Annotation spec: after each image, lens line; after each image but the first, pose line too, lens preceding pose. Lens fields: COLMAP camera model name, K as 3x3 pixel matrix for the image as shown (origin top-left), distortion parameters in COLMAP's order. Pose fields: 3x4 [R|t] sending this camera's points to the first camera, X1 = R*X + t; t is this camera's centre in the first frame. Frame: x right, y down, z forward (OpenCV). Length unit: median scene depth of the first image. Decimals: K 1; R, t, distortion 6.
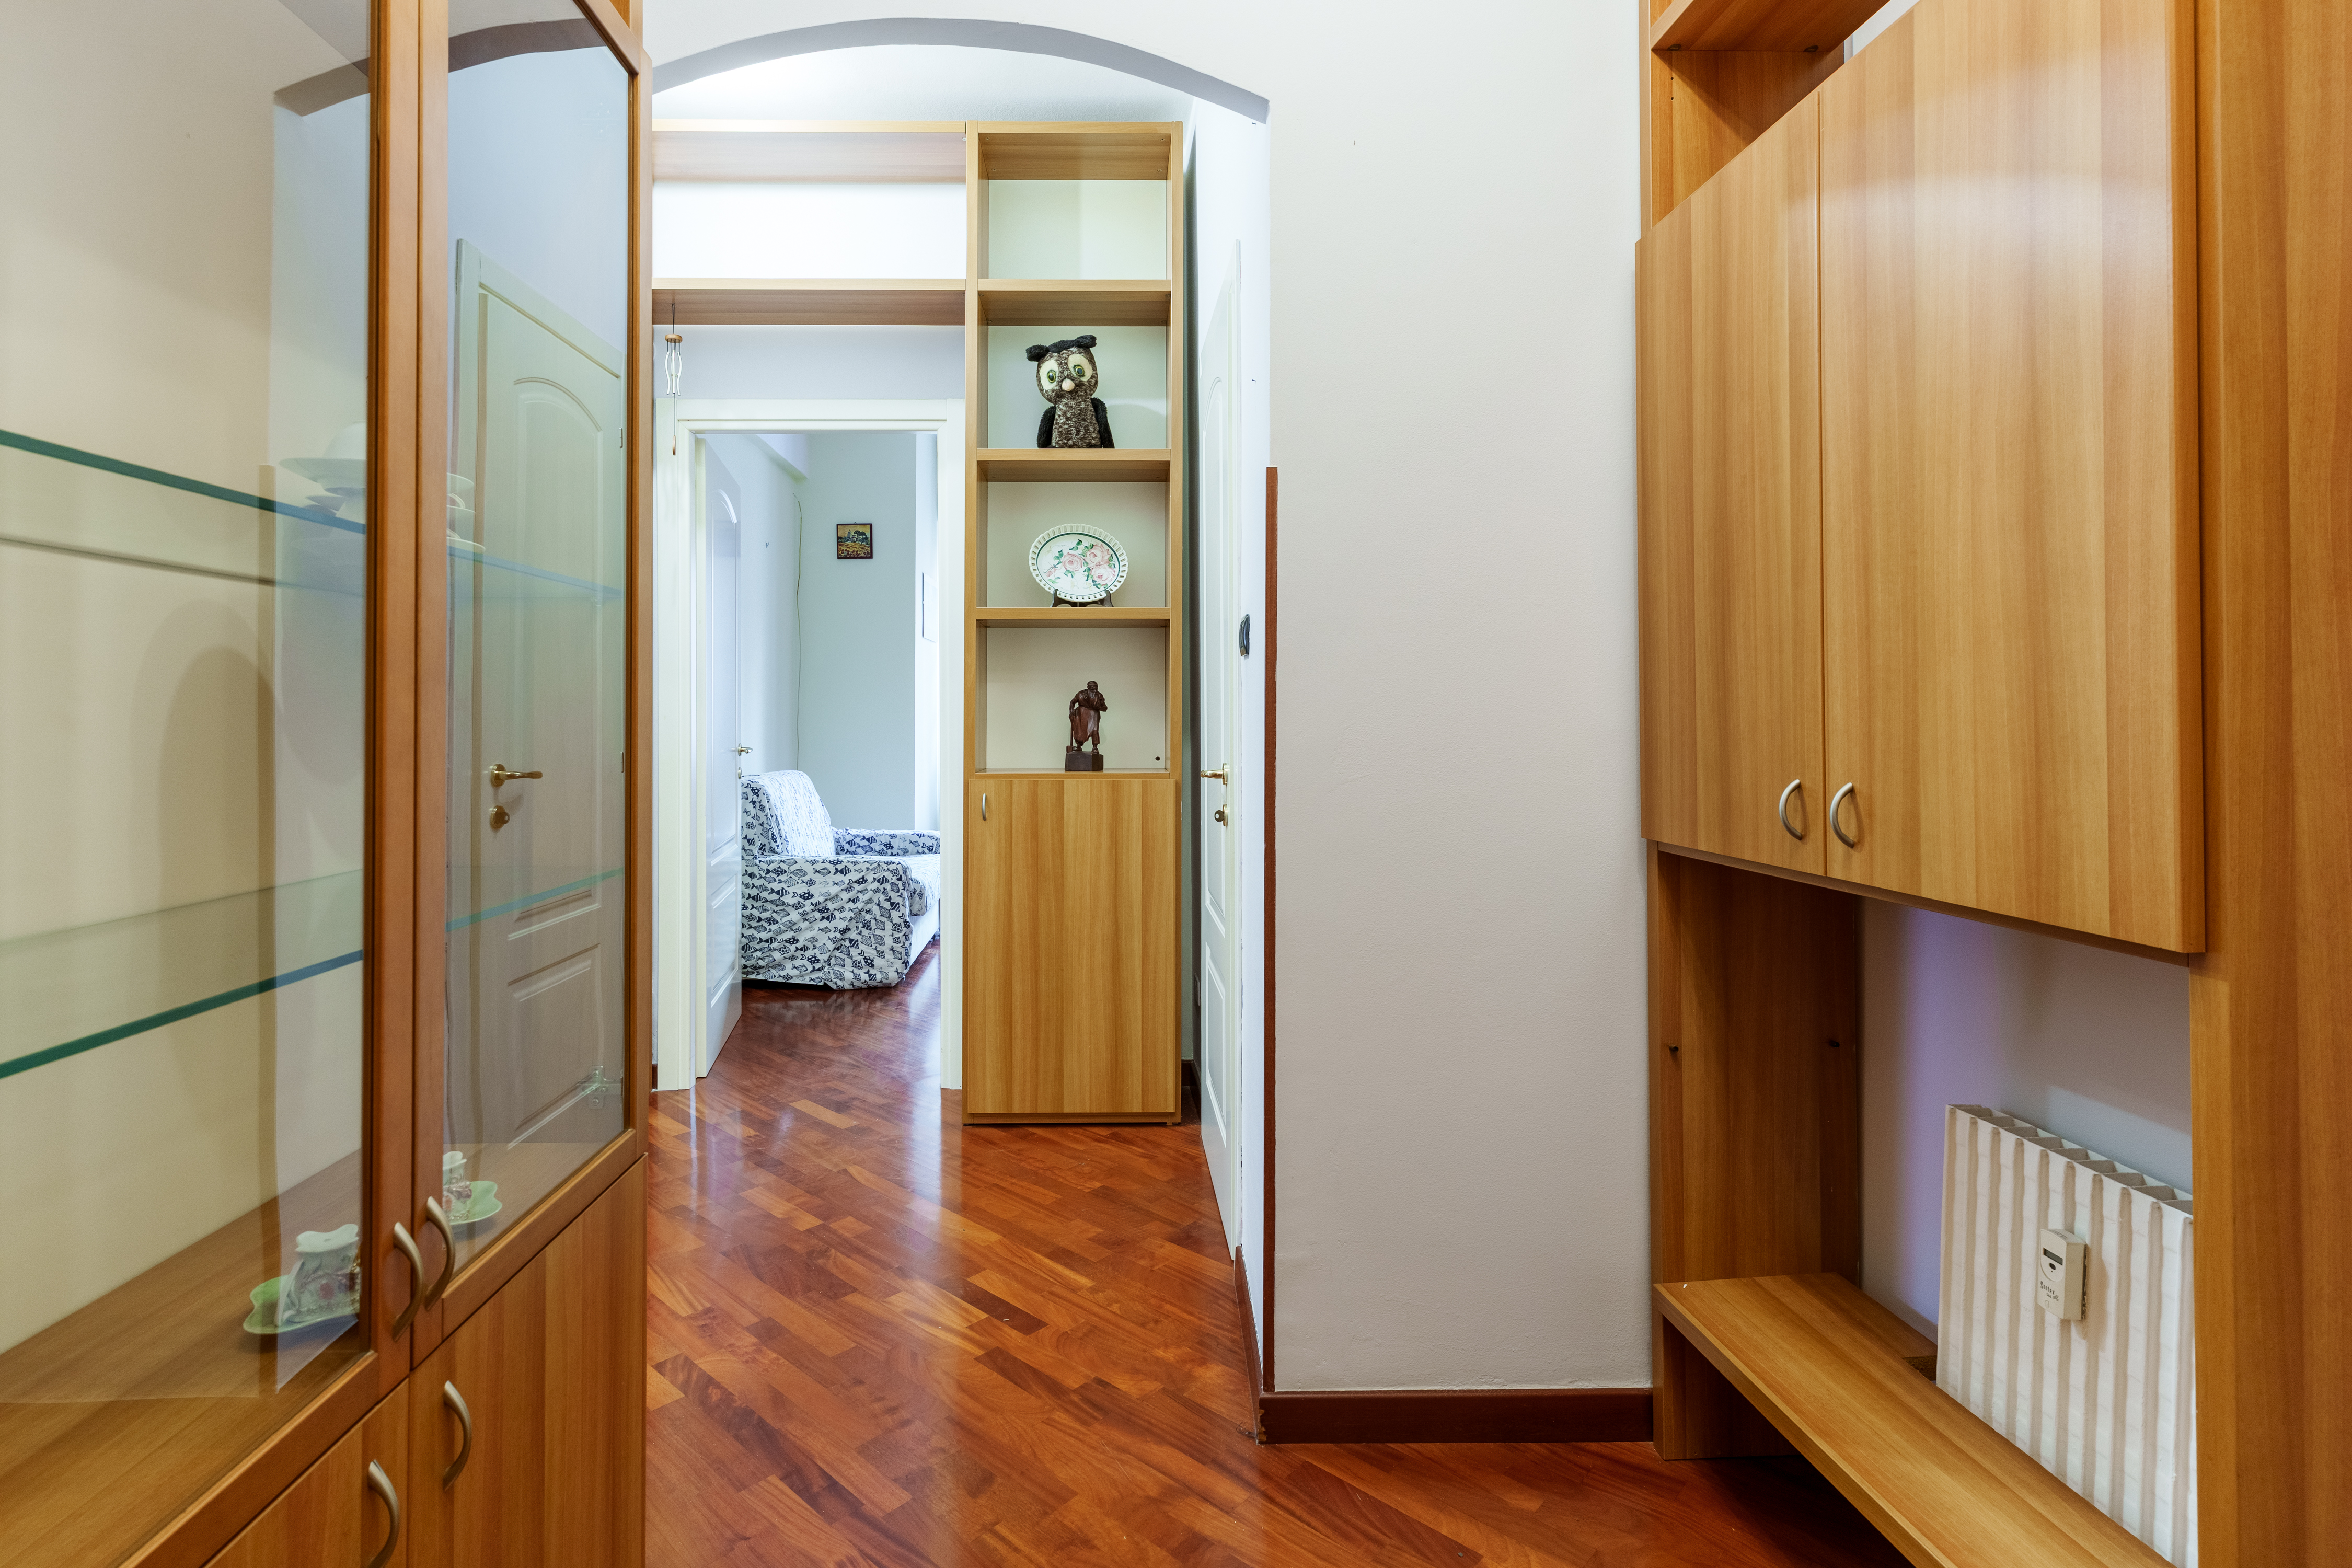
lens RADIAL K [[1144.3, 0, 1156.5], [0, 1144.3, 726.5], [0, 0, 1]] dist [0.001182, 0.000416]
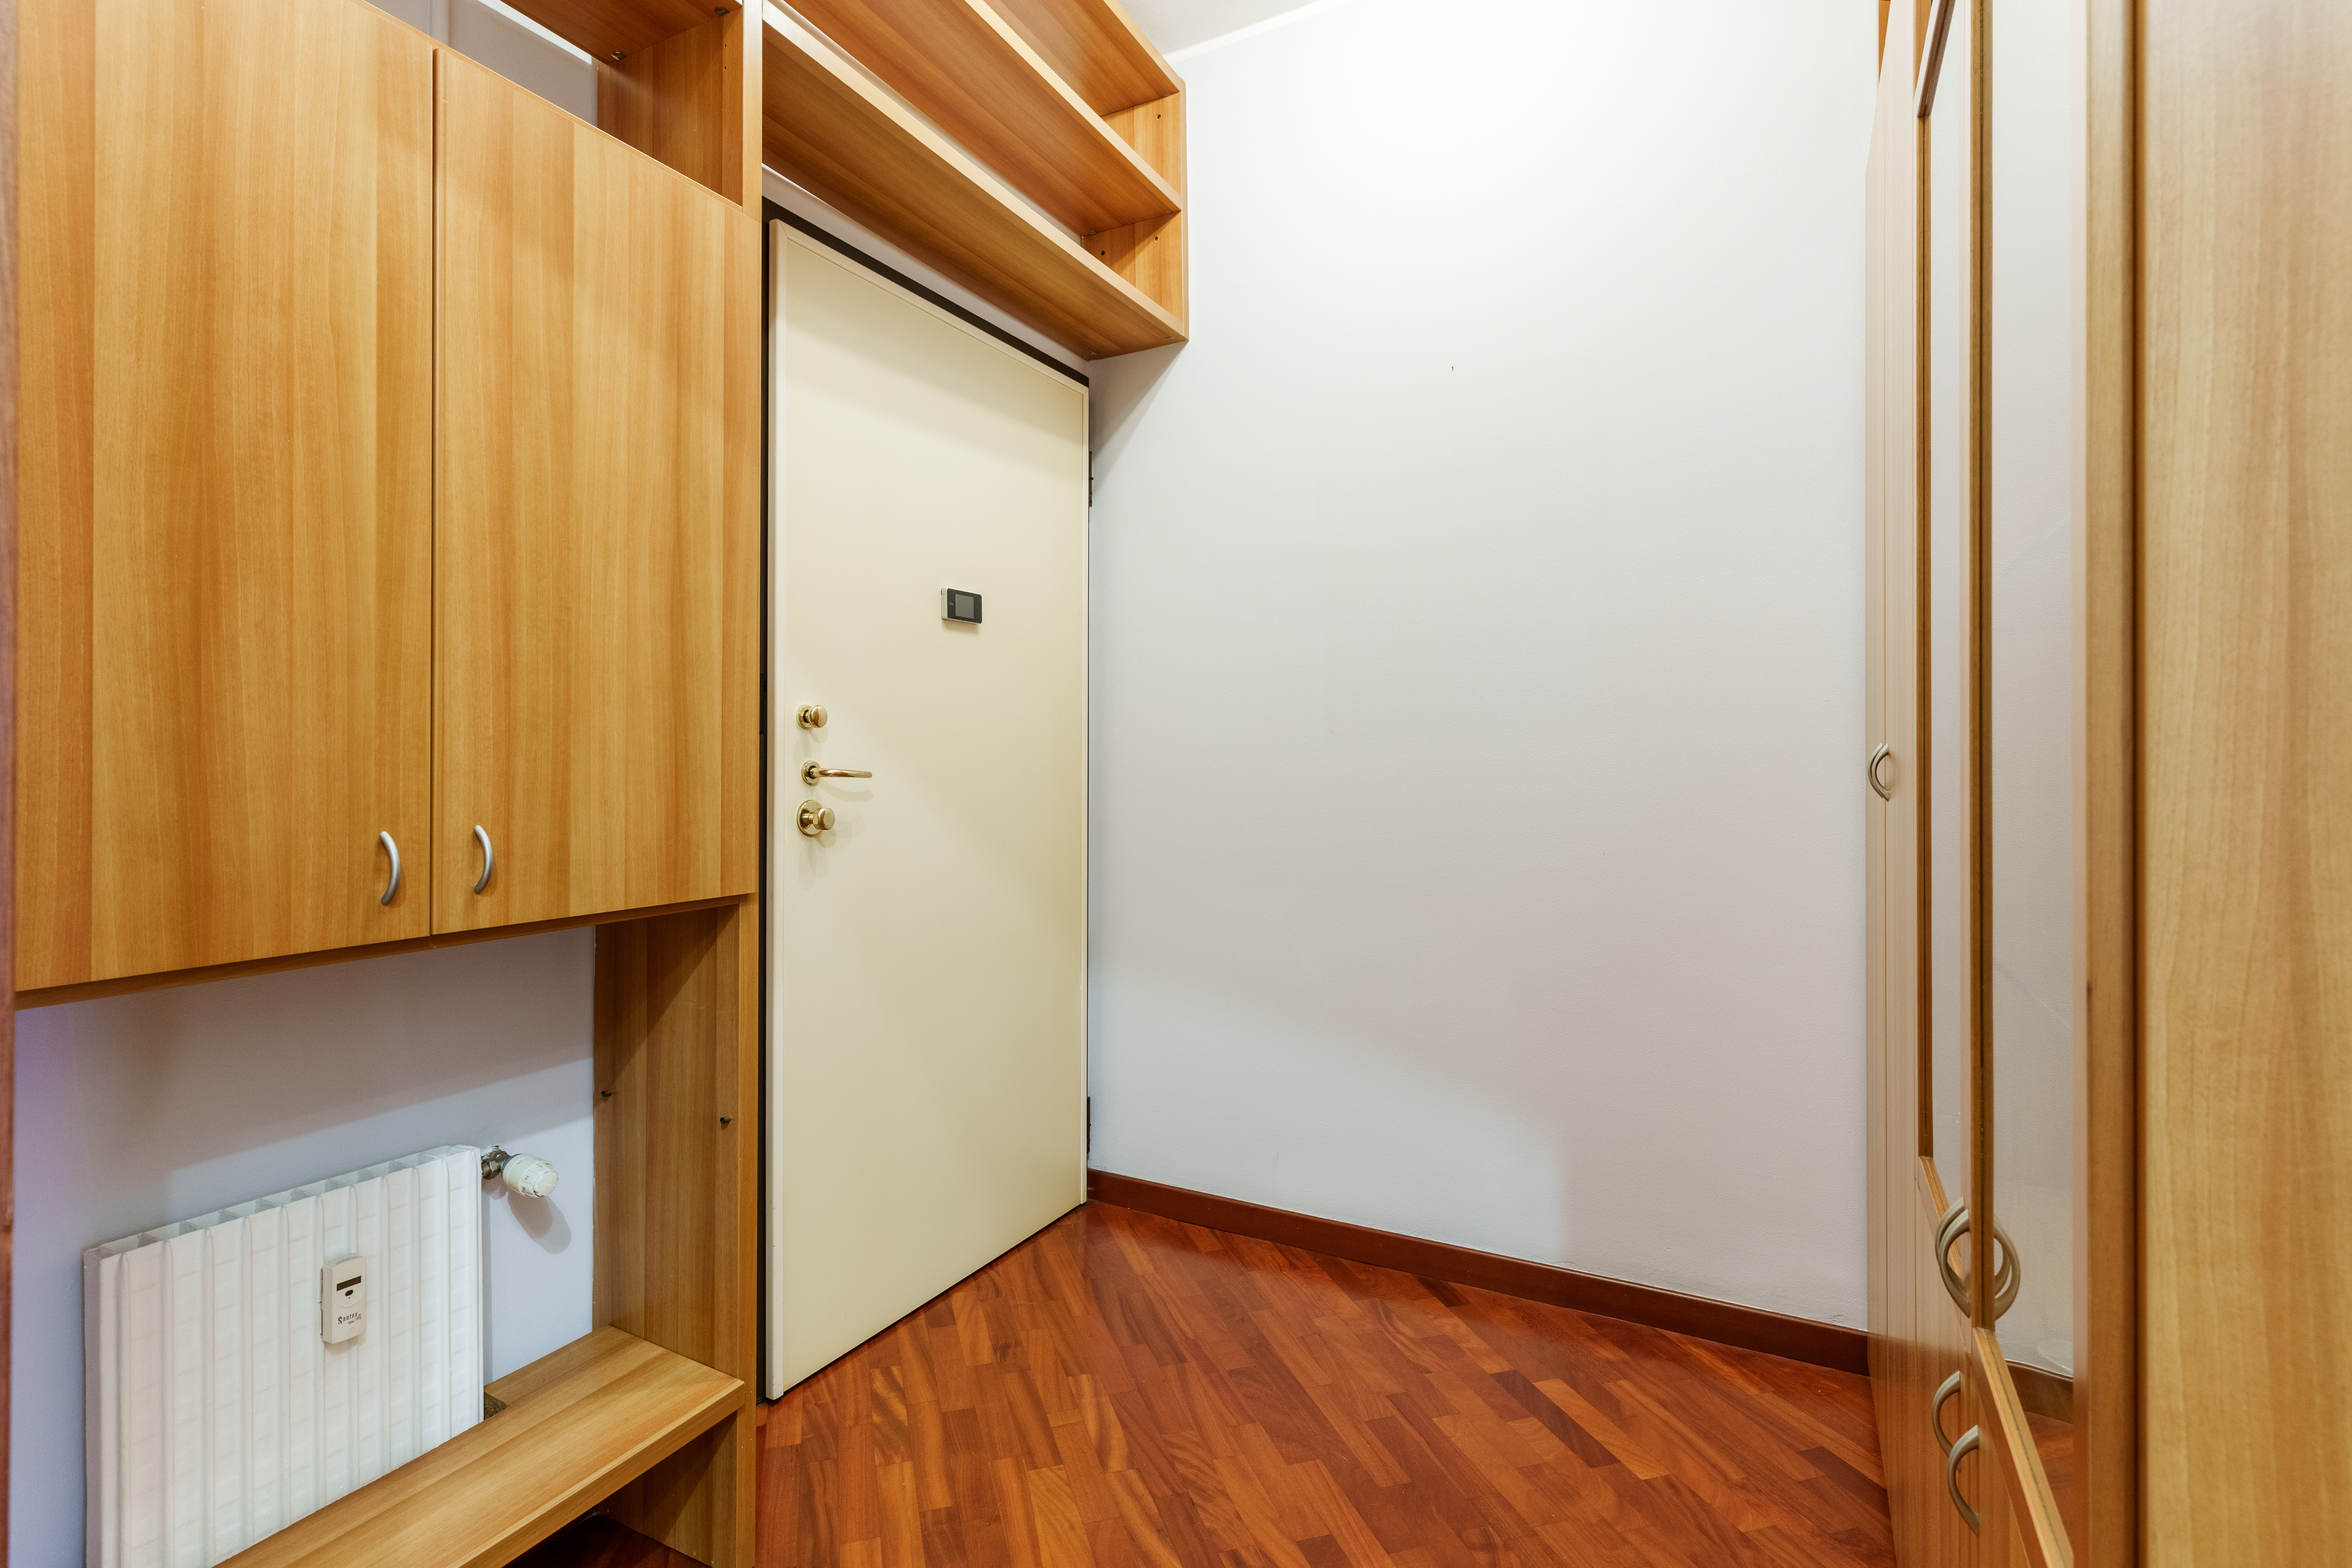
lens RADIAL K [[1144.3, 0, 1156.5], [0, 1144.3, 726.5], [0, 0, 1]] dist [0.001182, 0.000416]
pose [[-0.859711, 0.005491, 0.510751, -0.389700], [-0.003824, 0.999845, -0.017186, -0.020335], [-0.510766, -0.016728, -0.859557, 1.633967]]
